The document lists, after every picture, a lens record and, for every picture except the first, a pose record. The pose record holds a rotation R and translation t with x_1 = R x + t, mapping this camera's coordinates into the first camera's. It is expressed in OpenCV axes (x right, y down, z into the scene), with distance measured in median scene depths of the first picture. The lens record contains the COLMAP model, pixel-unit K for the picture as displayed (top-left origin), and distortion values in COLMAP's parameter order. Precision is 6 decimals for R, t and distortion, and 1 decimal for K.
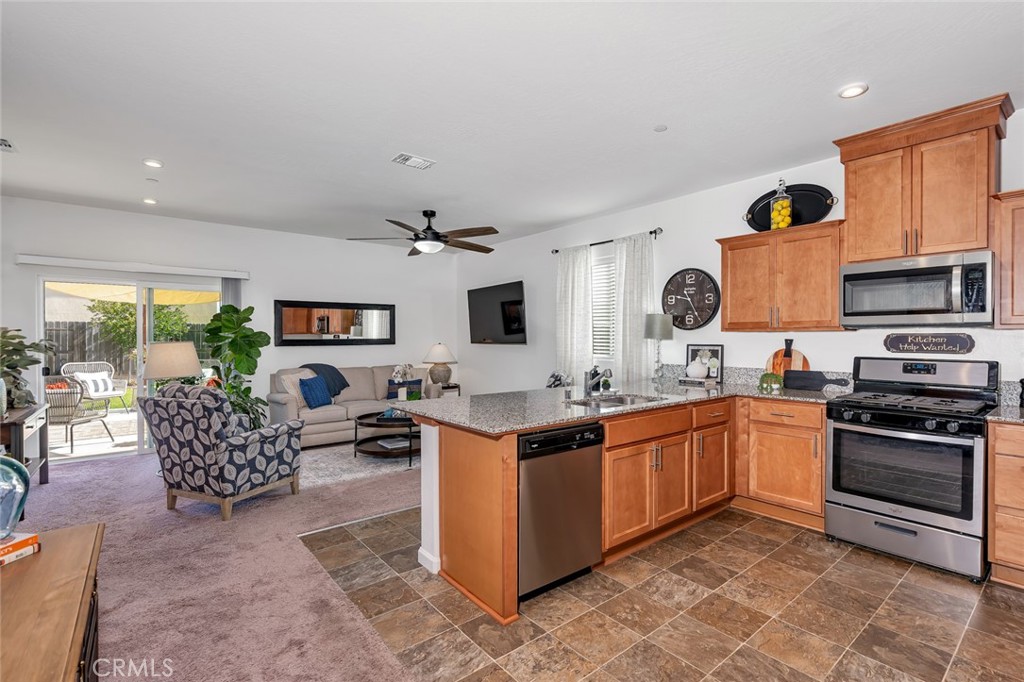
lens RADIAL K [[474.5, 0, 519.8], [0, 474.5, 338.4], [0, 0, 1]] dist [-0.001545, 0.001557]
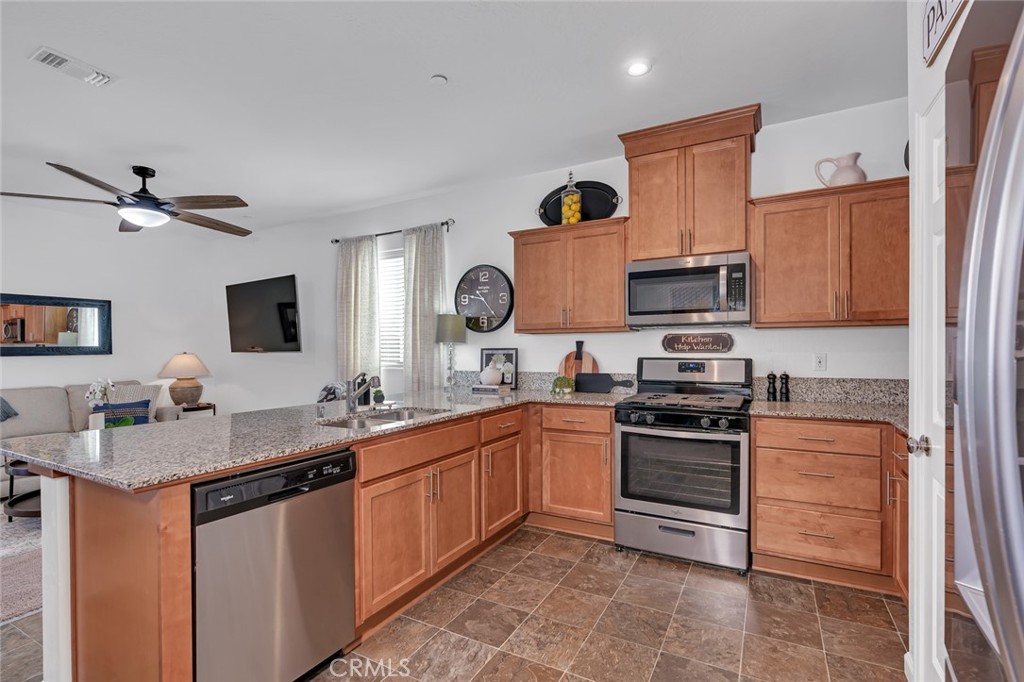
lens RADIAL K [[467.2, 0, 513.2], [0, 467.2, 351.0], [0, 0, 1]] dist [0.001009, 0.001331]
pose [[0.930771, -0.007370, 0.365527, 0.102352], [0.007327, 0.999972, 0.001504, 0.020592], [-0.365528, 0.001278, 0.930799, 0.179619]]
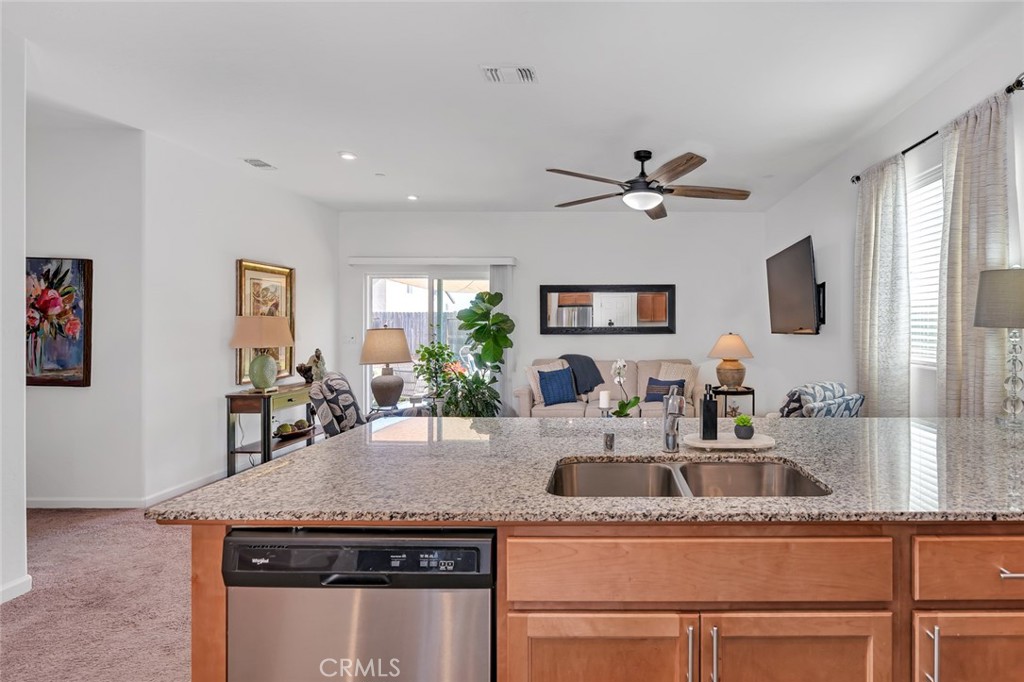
lens RADIAL K [[498.8, 0, 619.0], [0, 498.8, 324.4], [0, 0, 1]] dist [-0.007155, 0.000789]
pose [[0.778127, -0.000427, -0.628107, 0.376155], [-0.003493, 0.999981, -0.005007, 0.002265], [0.628098, 0.006090, 0.778111, 0.540182]]
